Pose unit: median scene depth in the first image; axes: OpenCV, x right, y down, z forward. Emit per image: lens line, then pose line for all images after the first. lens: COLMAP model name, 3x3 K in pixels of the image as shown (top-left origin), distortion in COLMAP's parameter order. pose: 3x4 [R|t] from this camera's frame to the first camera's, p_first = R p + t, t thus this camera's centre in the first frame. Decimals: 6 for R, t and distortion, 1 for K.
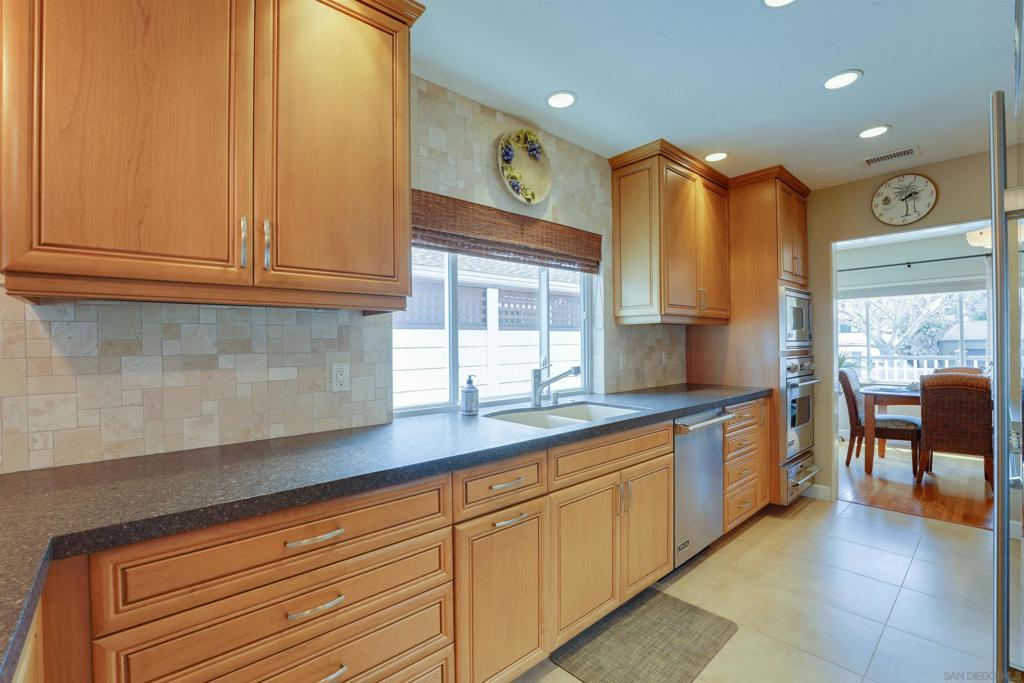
lens RADIAL K [[427.9, 0, 506.3], [0, 427.9, 343.8], [0, 0, 1]] dist [-0.034342, 0.004873]
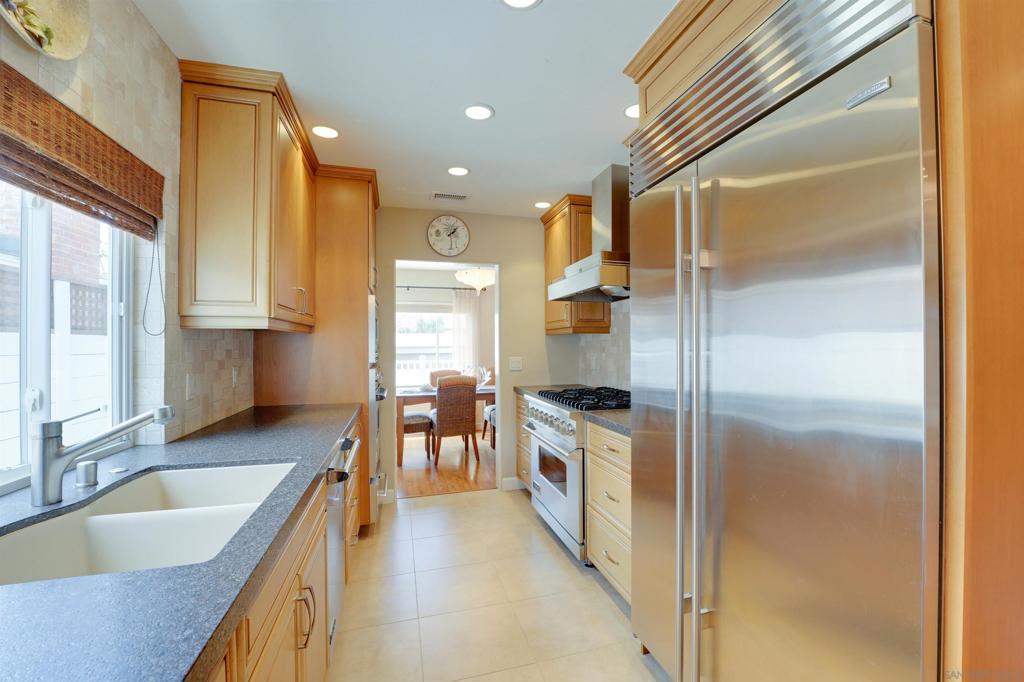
lens RADIAL K [[427.9, 0, 506.3], [0, 427.9, 343.3], [0, 0, 1]] dist [-0.034342, 0.004873]
pose [[0.431412, 0.013449, 0.902055, -0.094275], [-0.003194, 0.999905, -0.013381, -0.016653], [-0.902149, 0.002891, 0.431414, 0.321056]]
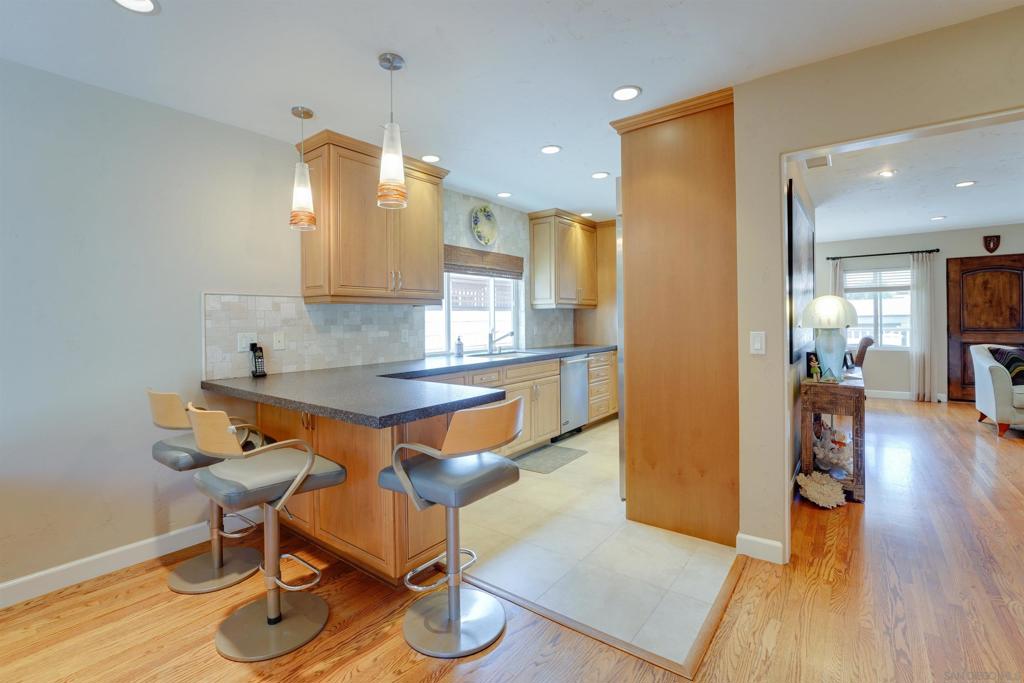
lens RADIAL K [[441.7, 0, 512.6], [0, 441.7, 319.7], [0, 0, 1]] dist [-0.032687, 0.000138]
pose [[0.978651, -0.001370, 0.205527, -0.194517], [0.001732, 0.999997, -0.001584, 0.001477], [-0.205524, 0.001906, 0.978650, -0.766874]]
